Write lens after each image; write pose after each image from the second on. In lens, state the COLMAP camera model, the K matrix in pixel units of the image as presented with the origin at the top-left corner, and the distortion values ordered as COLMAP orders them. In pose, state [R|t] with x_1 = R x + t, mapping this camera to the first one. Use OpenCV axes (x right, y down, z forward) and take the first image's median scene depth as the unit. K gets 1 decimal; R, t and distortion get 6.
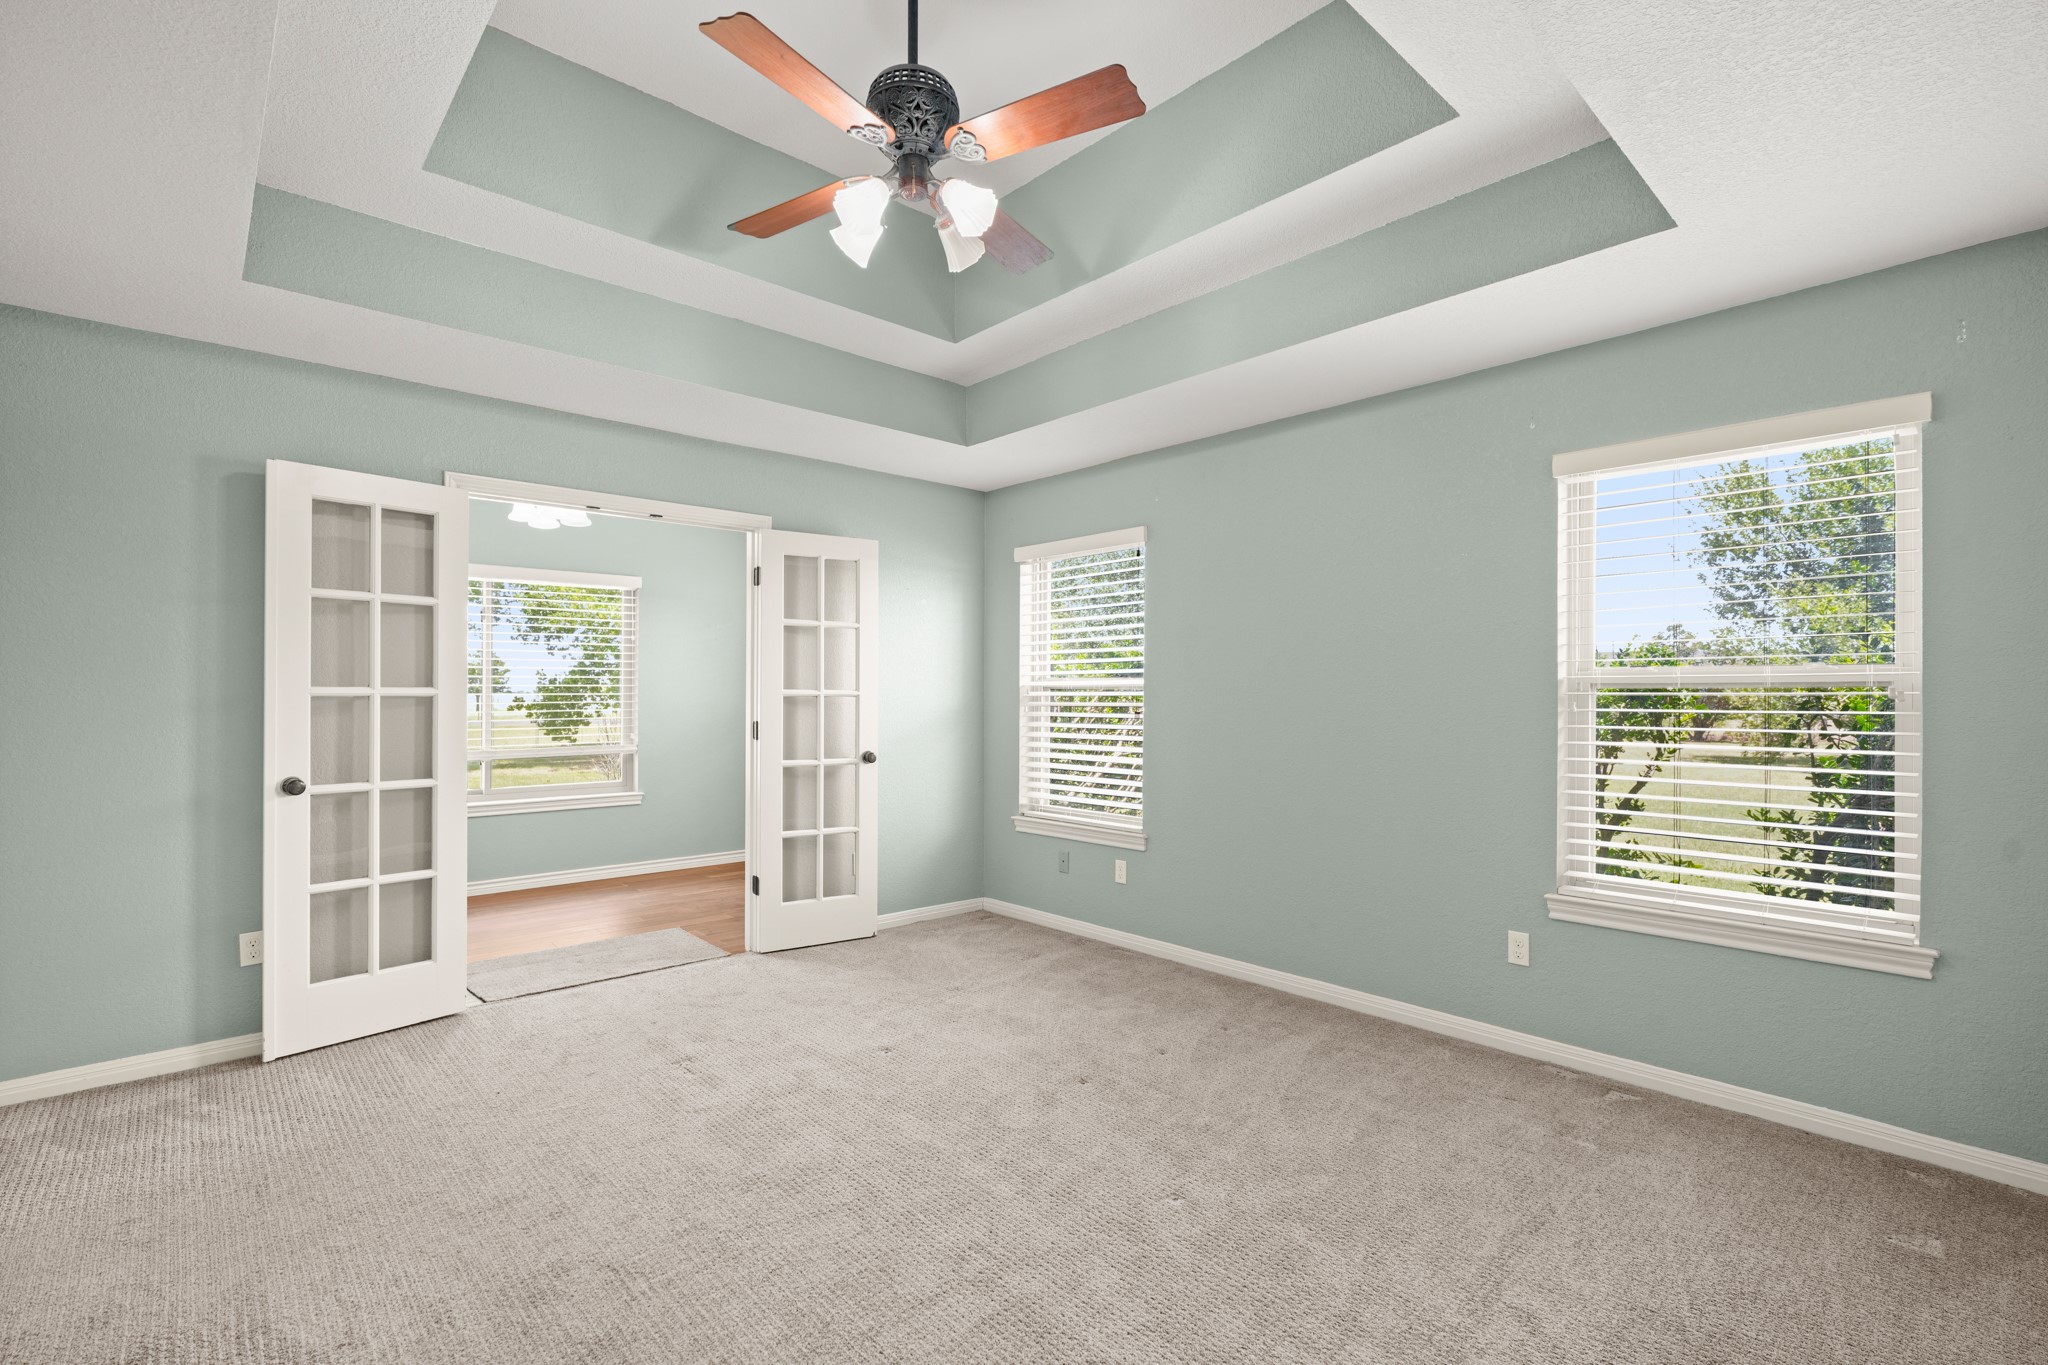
lens RADIAL K [[932.5, 0, 1029.9], [0, 932.5, 682.1], [0, 0, 1]] dist [-0.009251, 0.002207]
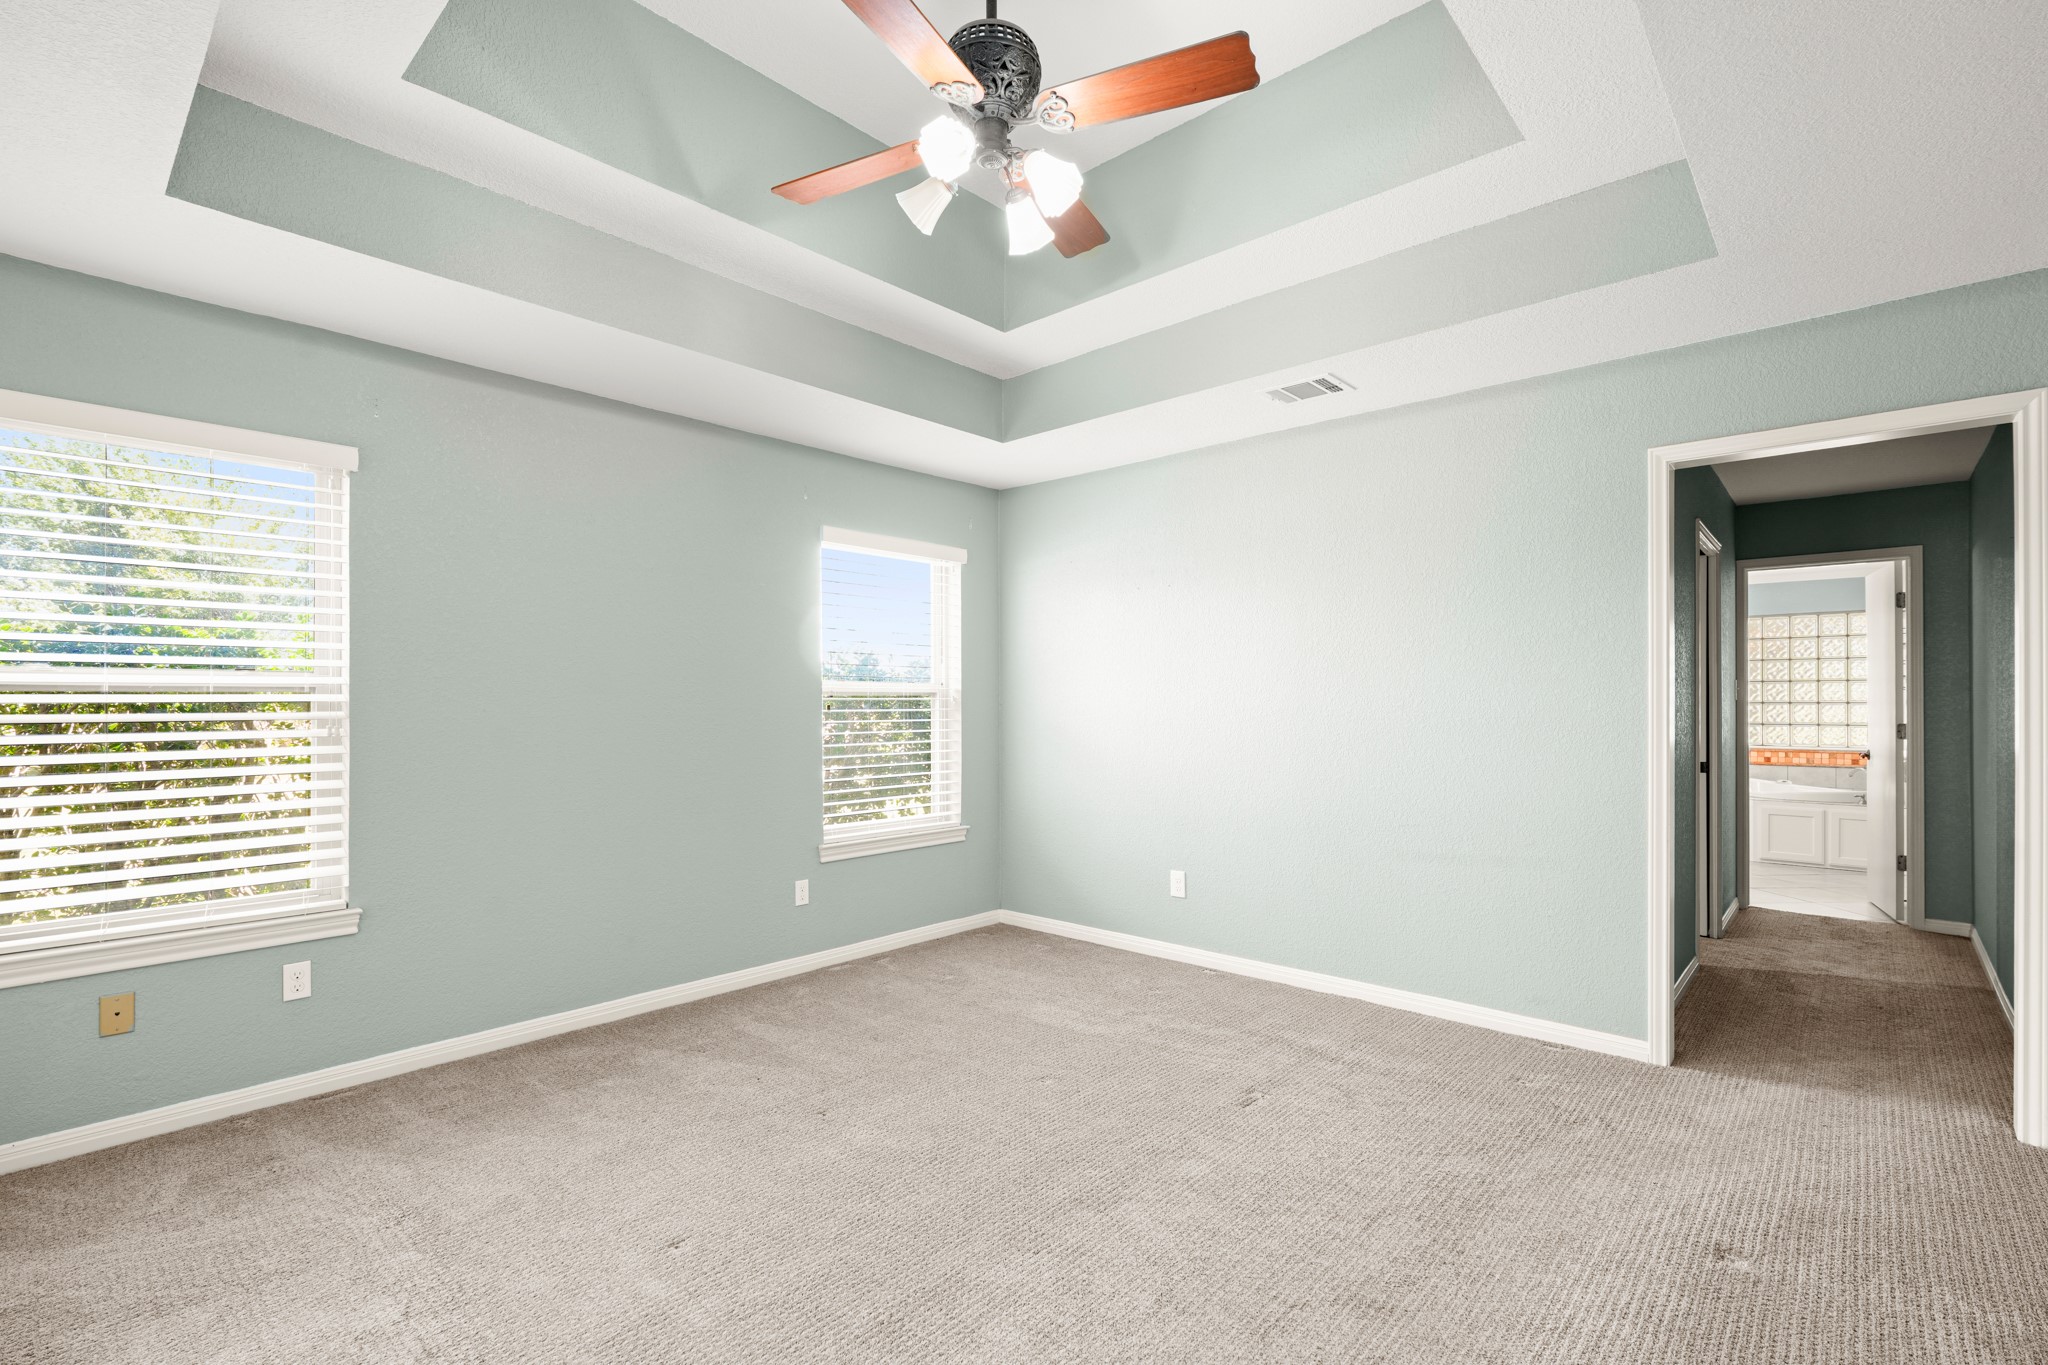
lens RADIAL K [[932.5, 0, 1029.8], [0, 932.5, 692.8], [0, 0, 1]] dist [-0.009251, 0.002207]
pose [[-0.102257, 0.007989, 0.994726, -0.769370], [-0.012679, 0.999876, -0.009334, 0.010933], [-0.994677, -0.013567, -0.102143, 0.765737]]
